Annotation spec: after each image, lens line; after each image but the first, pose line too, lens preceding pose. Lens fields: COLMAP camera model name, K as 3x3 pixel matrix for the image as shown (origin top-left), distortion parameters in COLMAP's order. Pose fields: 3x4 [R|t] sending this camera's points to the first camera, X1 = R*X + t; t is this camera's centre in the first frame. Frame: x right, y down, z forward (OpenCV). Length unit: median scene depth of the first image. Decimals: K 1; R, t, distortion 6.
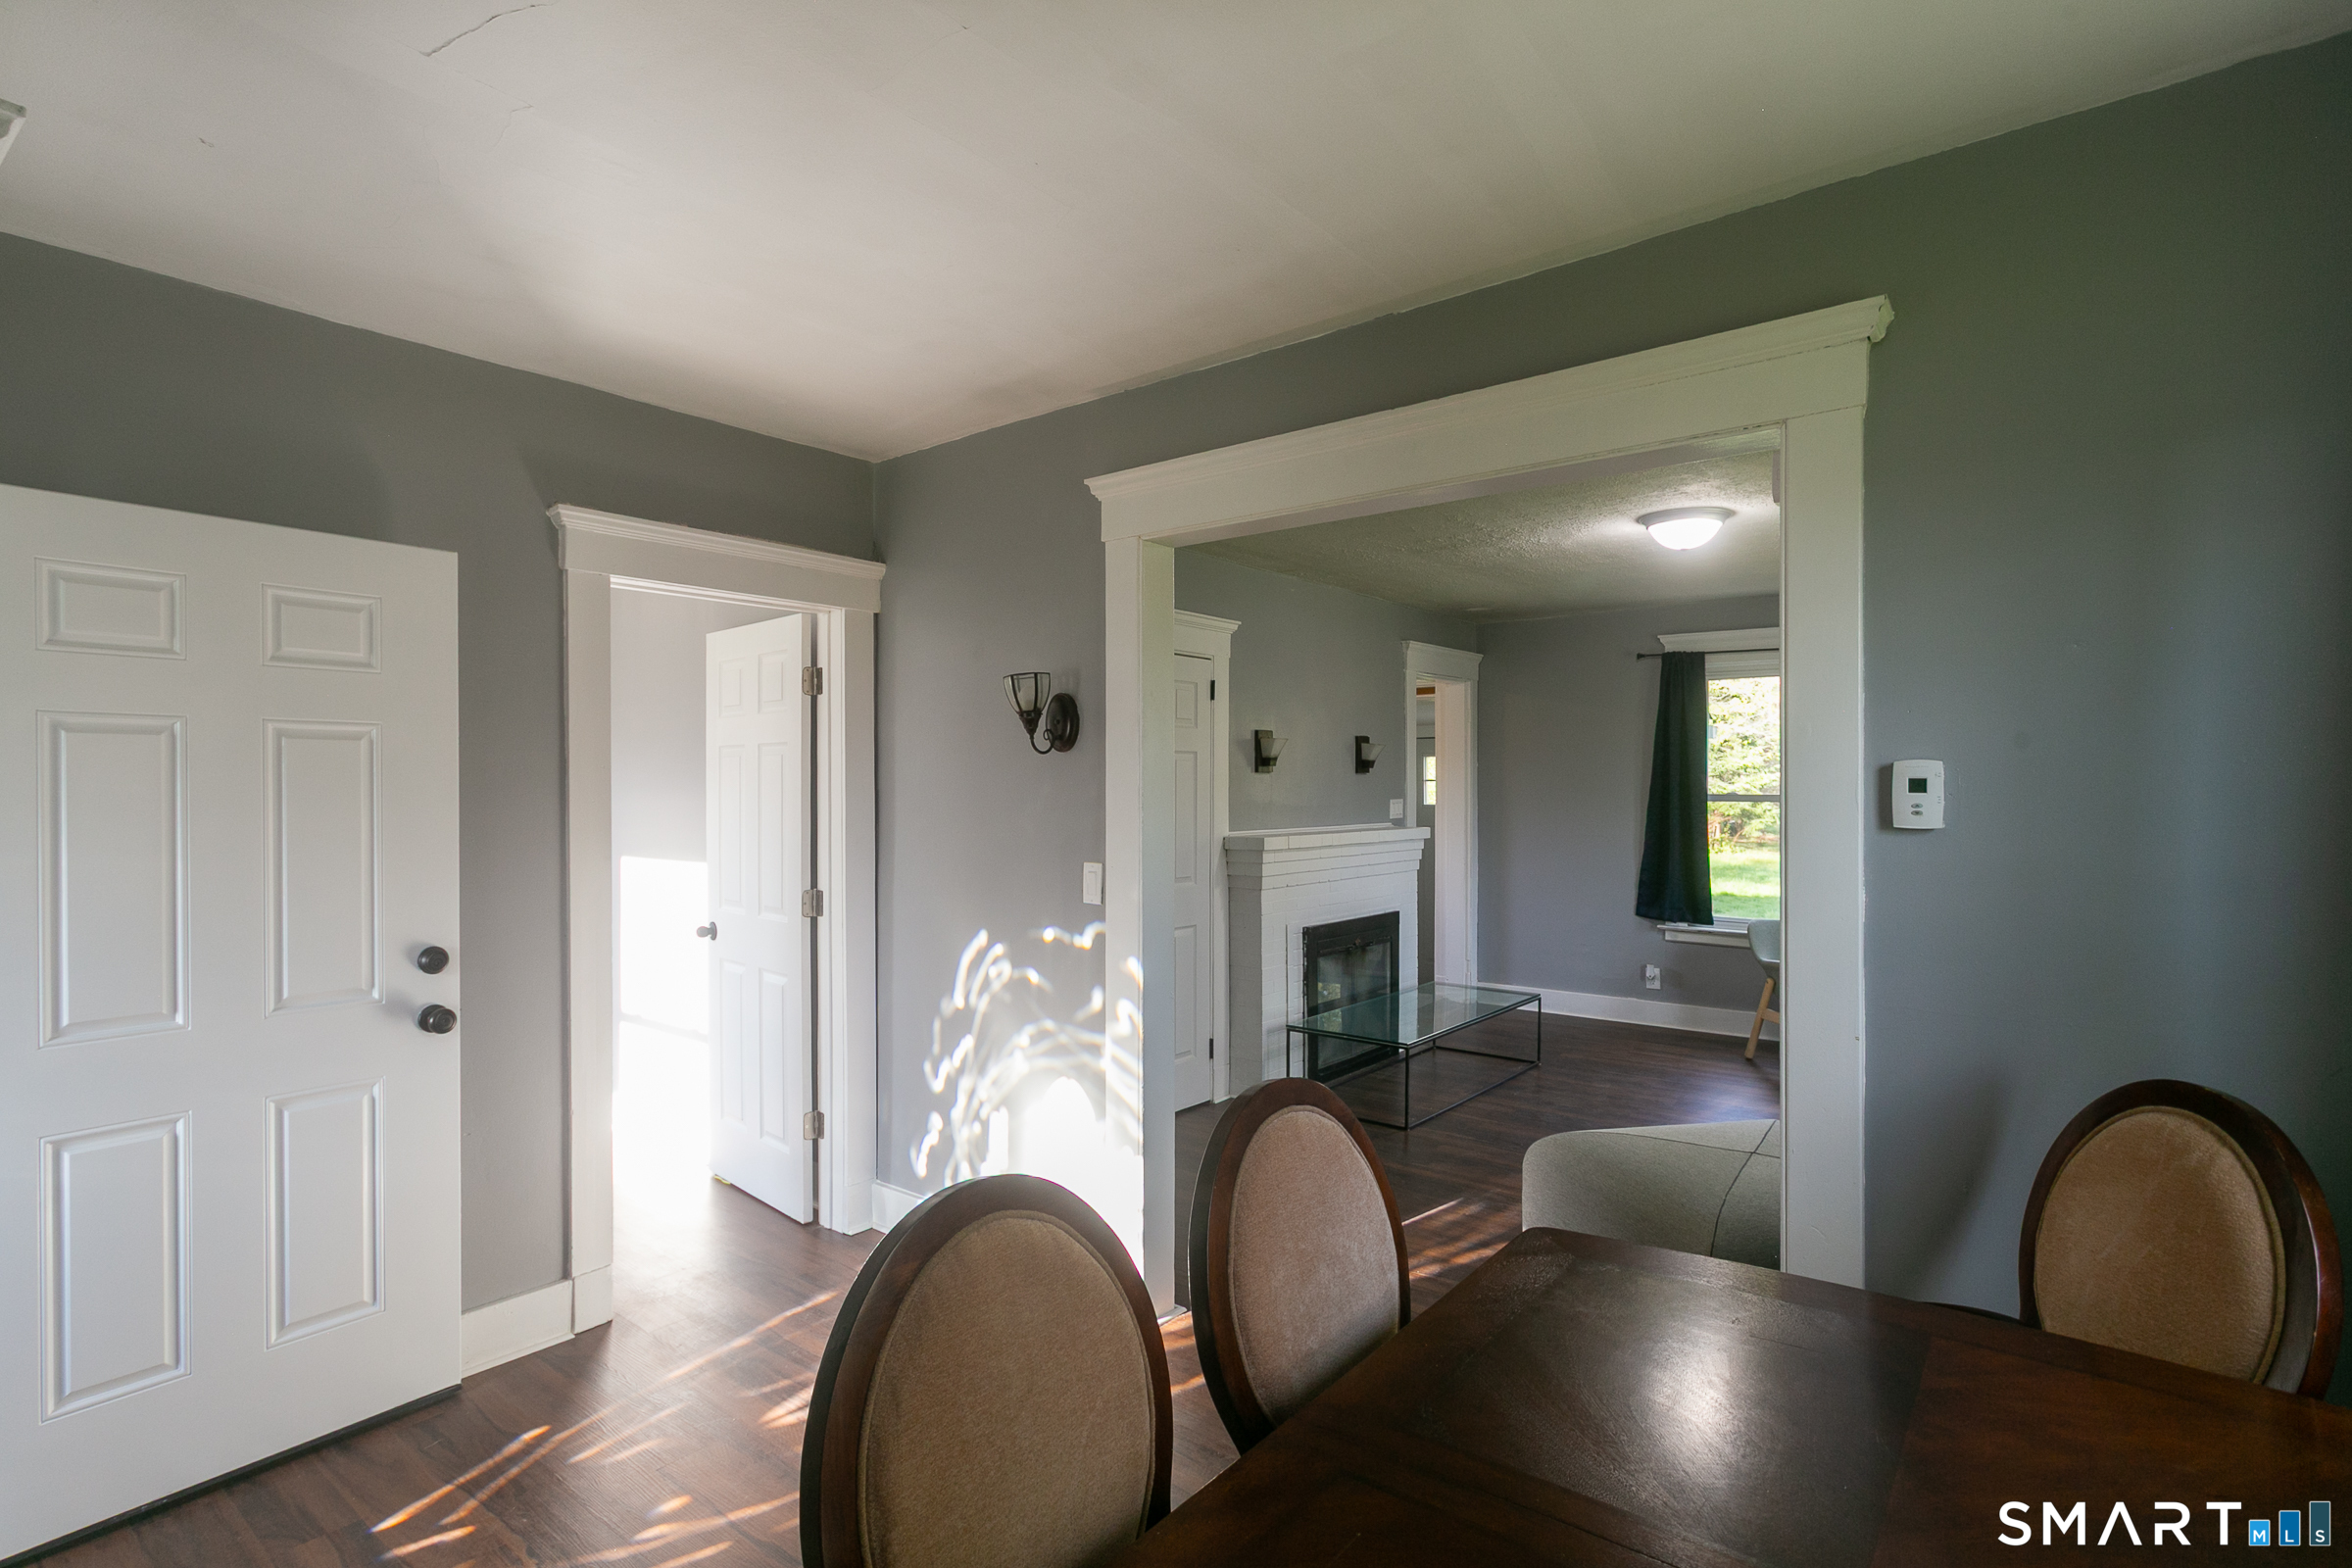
lens RADIAL K [[1120.8, 0, 1179.8], [0, 1120.8, 791.6], [0, 0, 1]] dist [-0.004026, 0.002725]
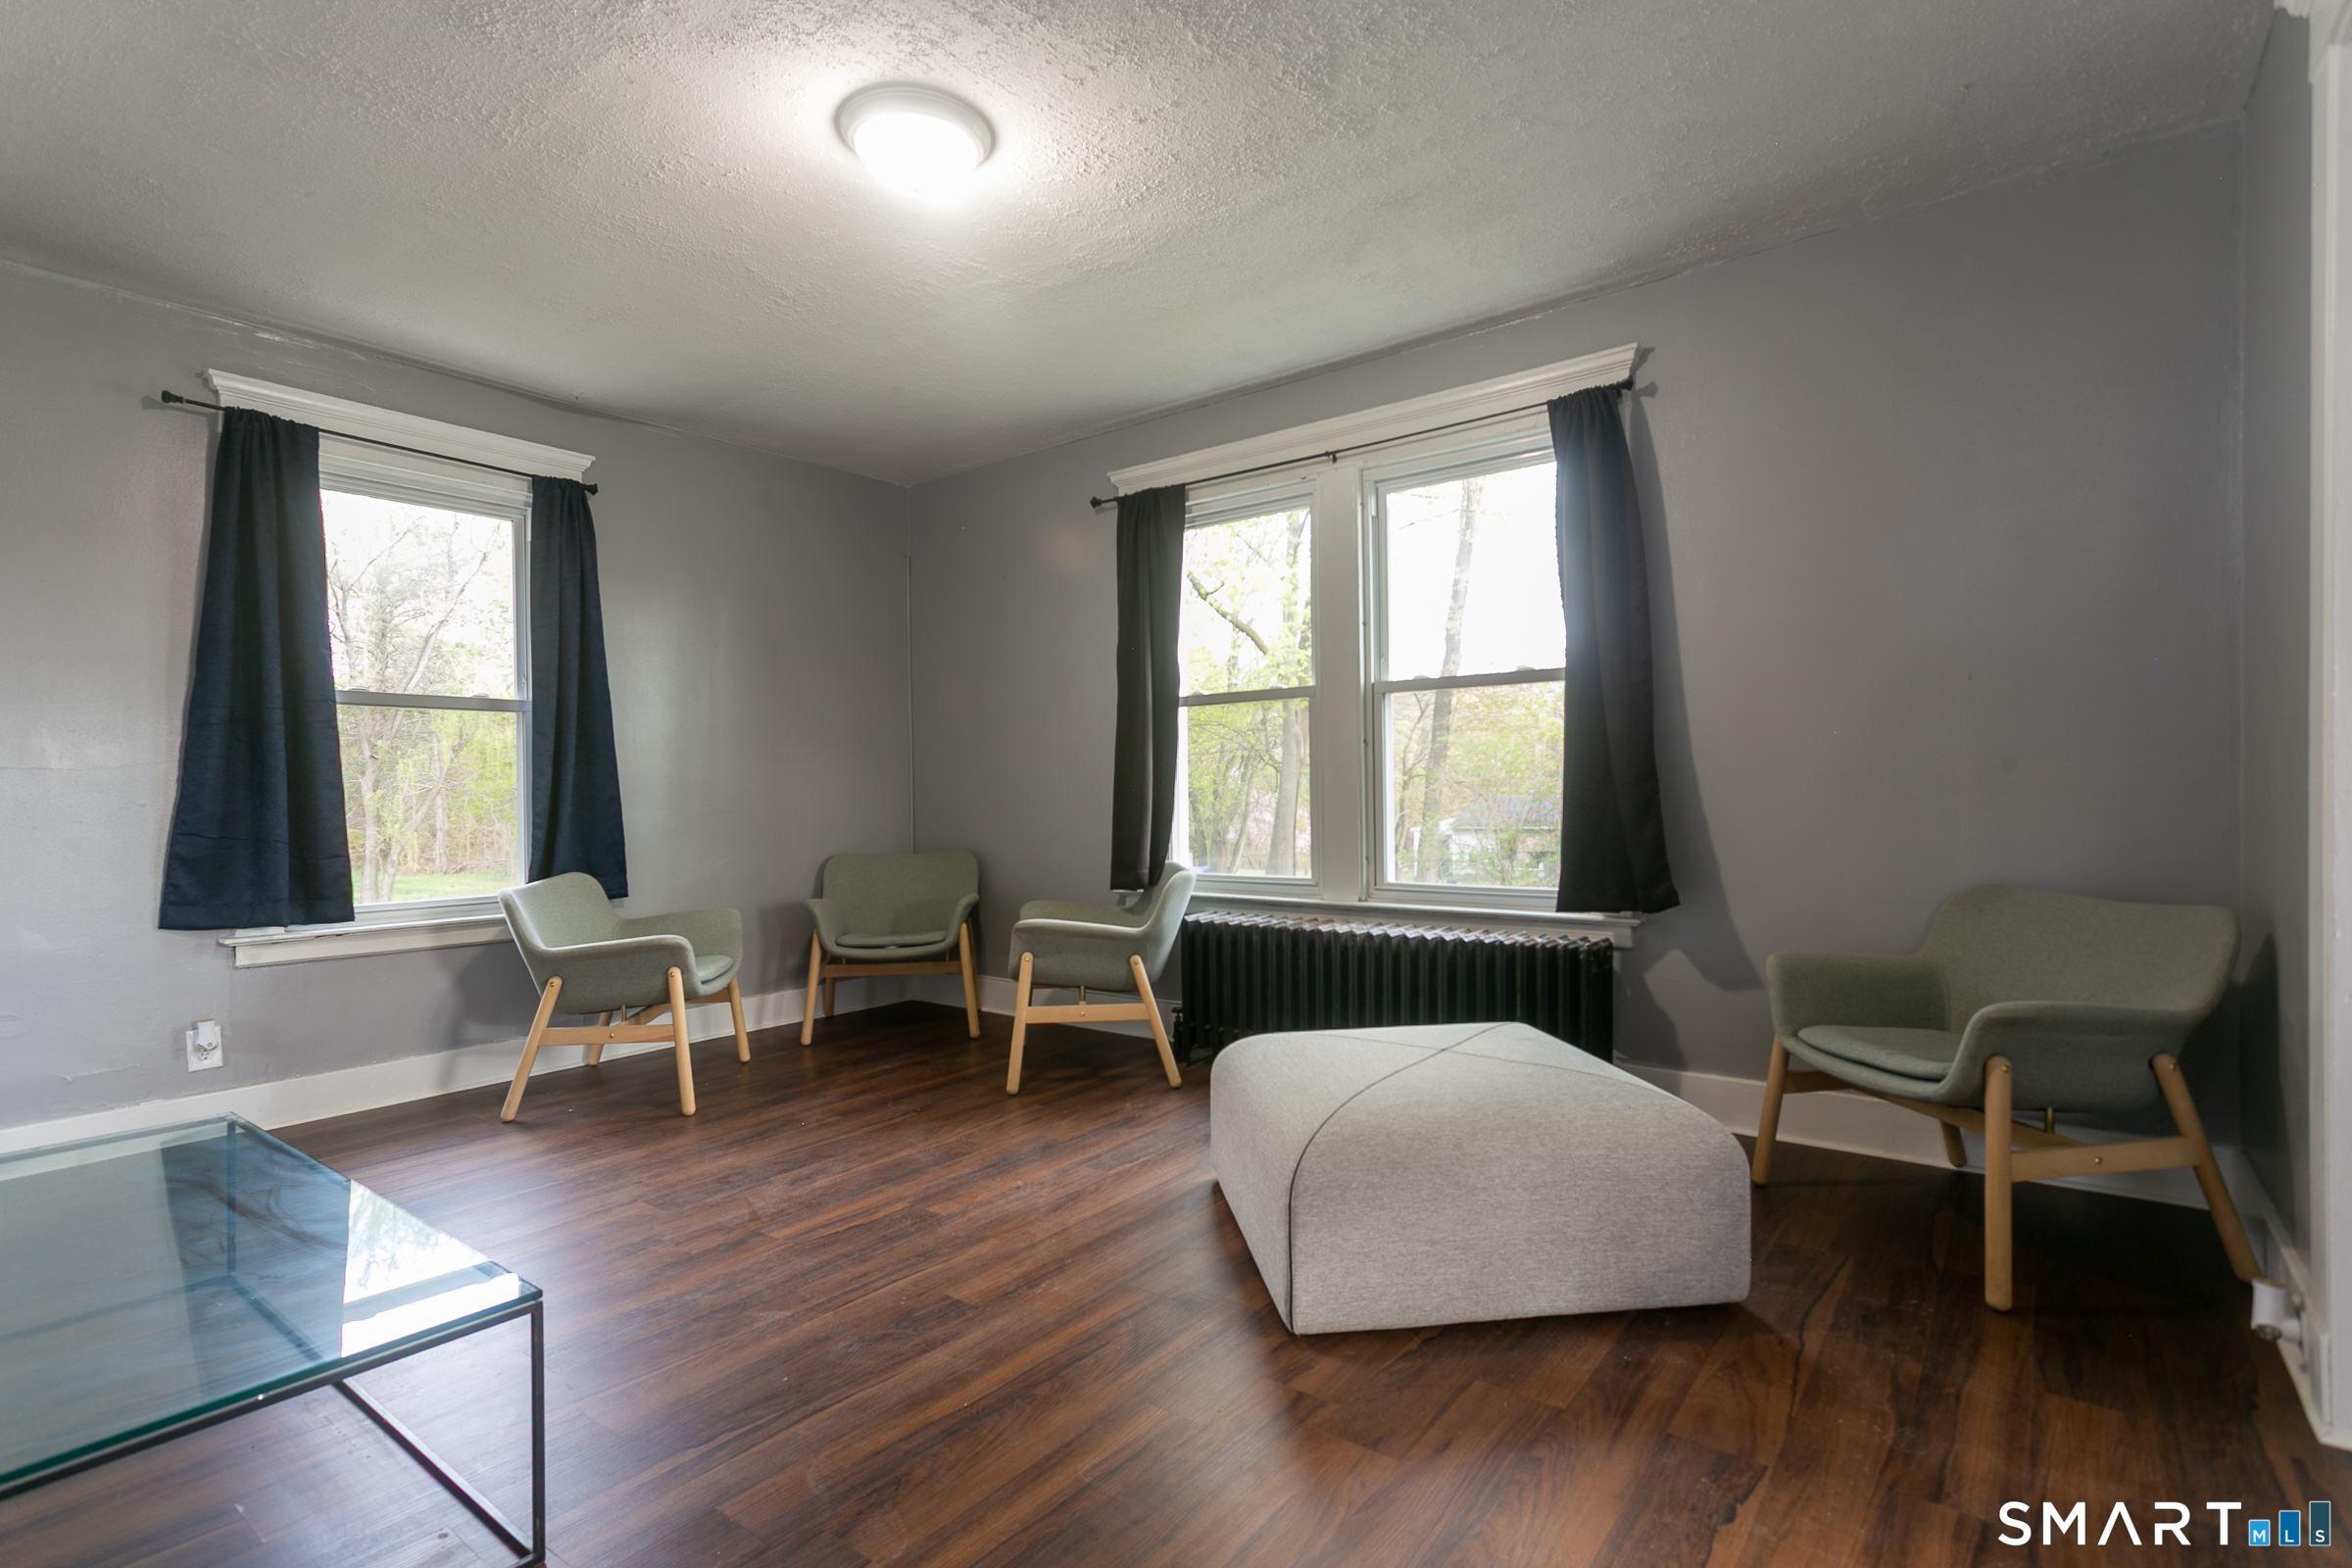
lens RADIAL K [[1120.8, 0, 1163.2], [0, 1120.8, 803.1], [0, 0, 1]] dist [-0.004026, 0.002725]
pose [[-0.020688, -0.006387, 0.999766, -0.098917], [0.017314, 0.999827, 0.006746, 0.067797], [-0.999636, 0.017450, -0.020573, 0.646190]]
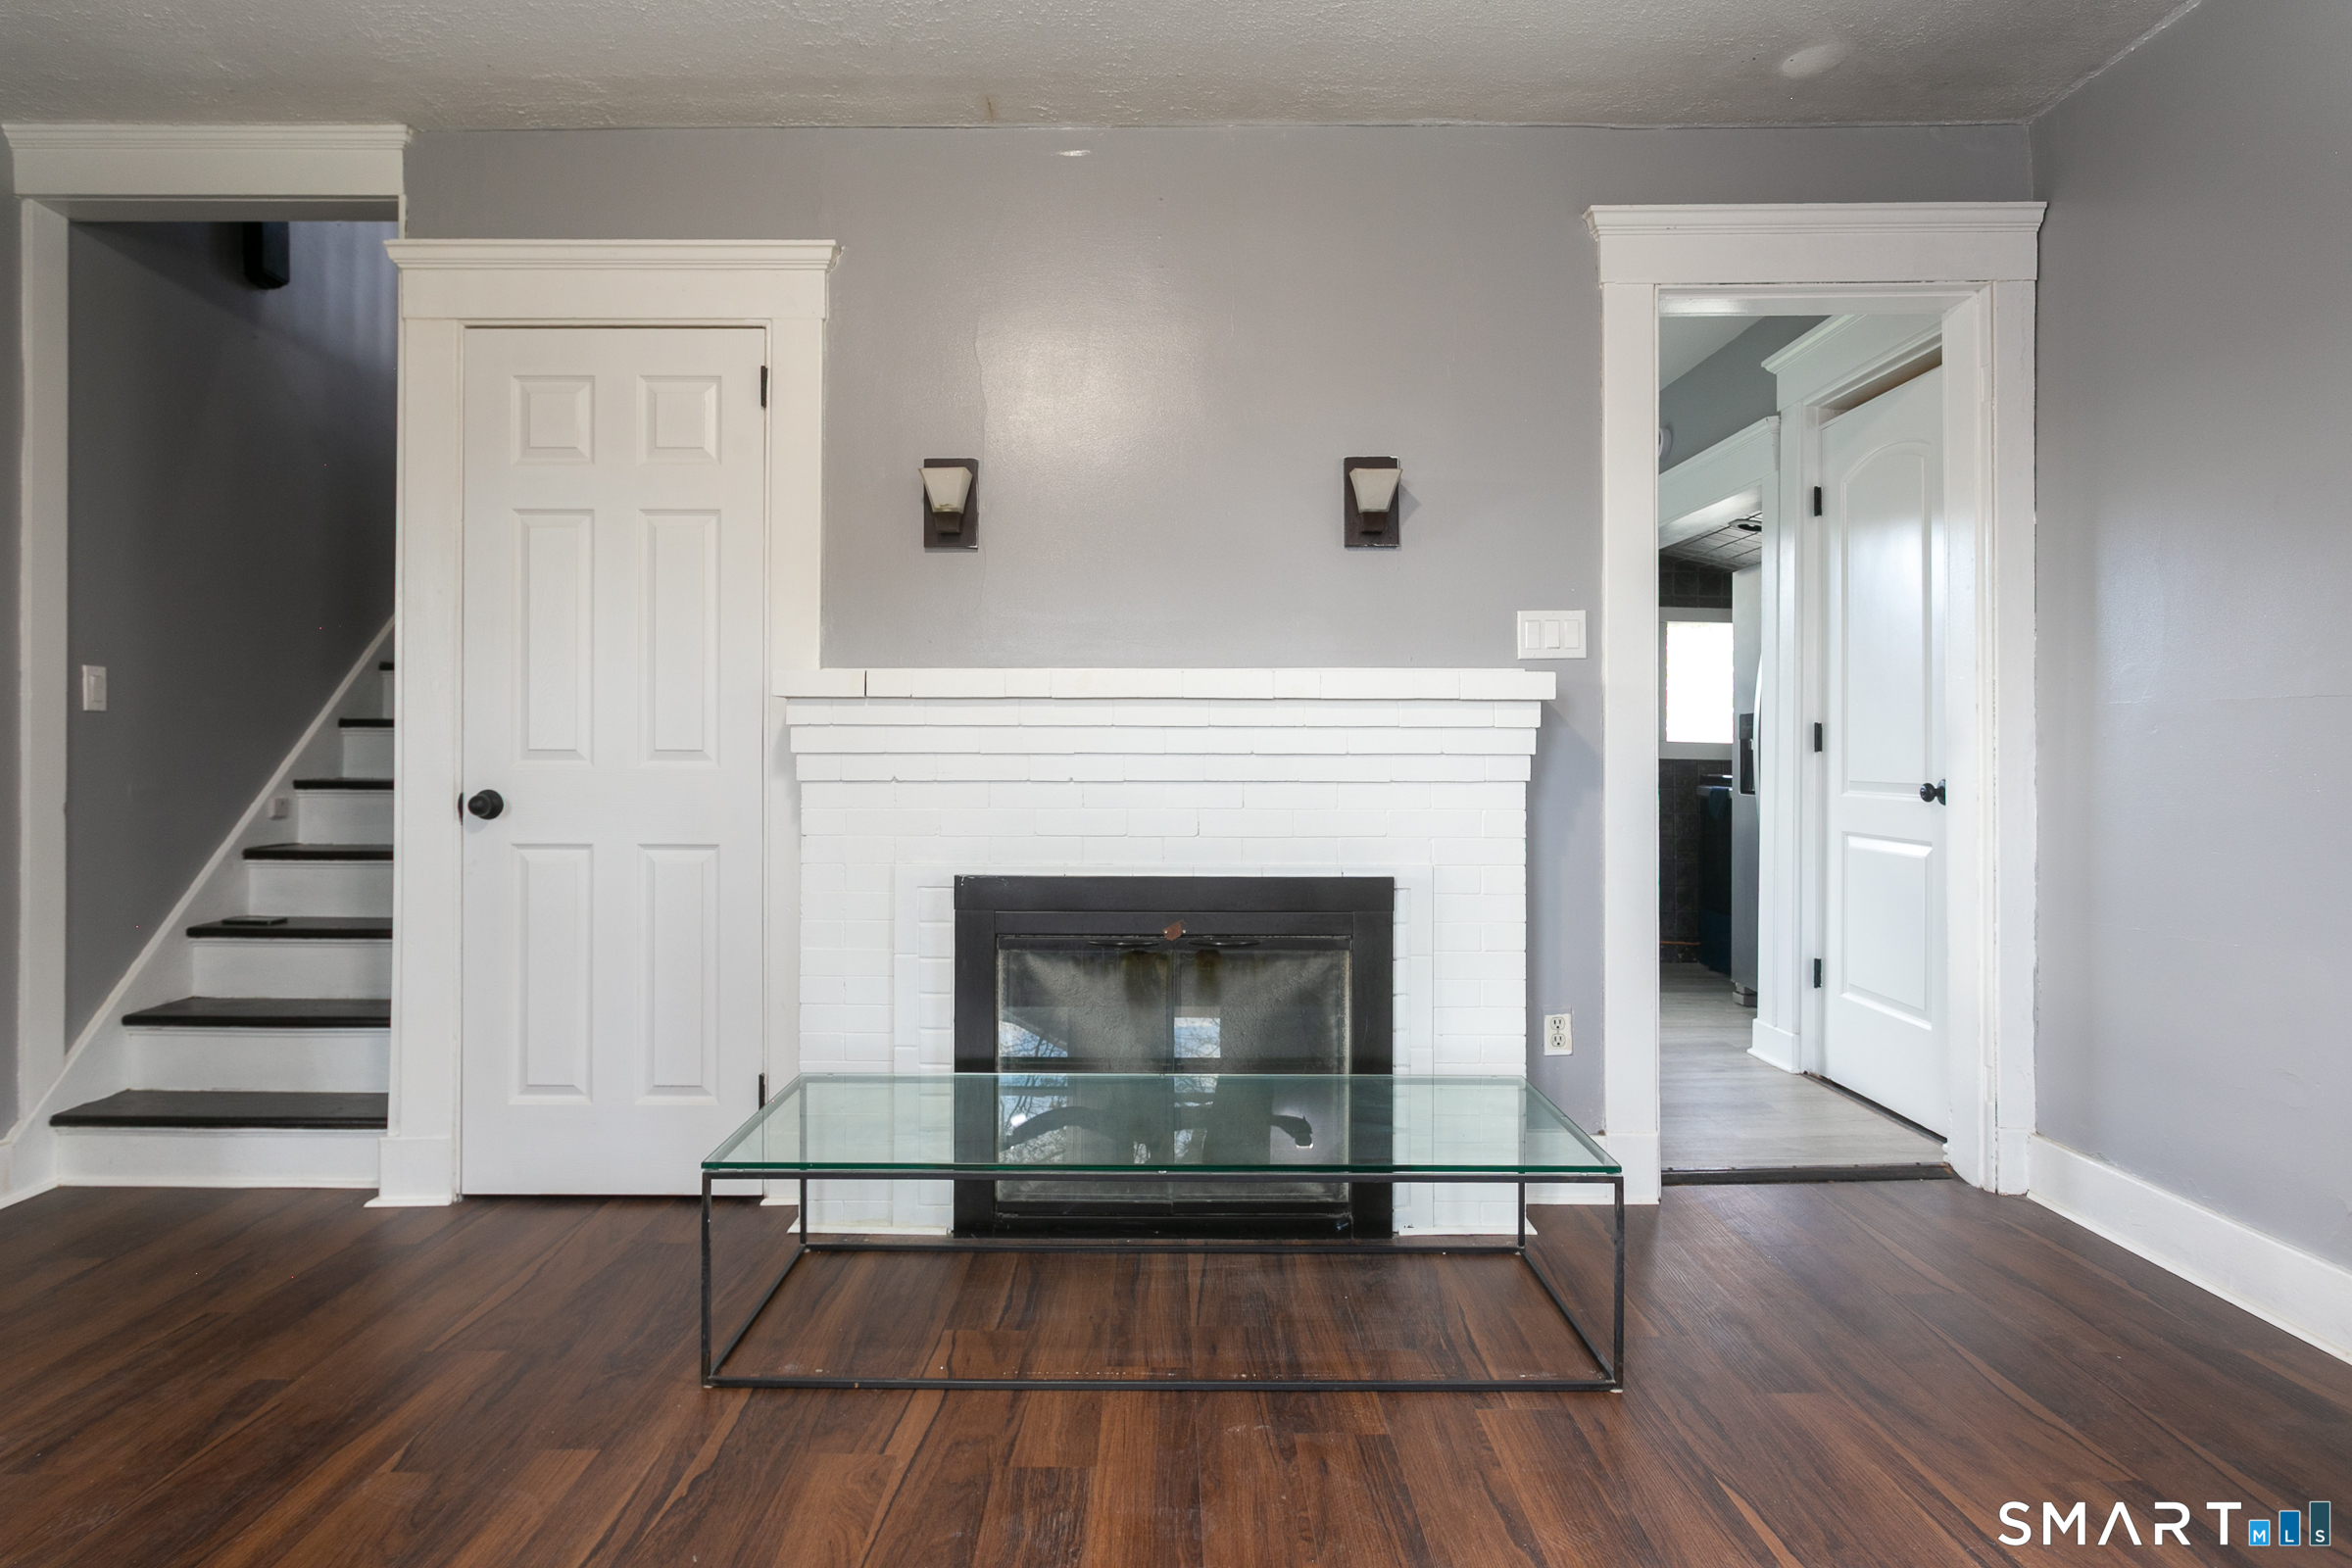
lens RADIAL K [[1344.0, 0, 1178.4], [0, 1344.0, 733.6], [0, 0, 1]] dist [-0.001565, -0.002483]
pose [[0.625154, -0.008207, -0.780458, 0.525387], [-0.001273, 0.999933, -0.011535, 0.062335], [0.780500, 0.008205, 0.625102, 0.651136]]
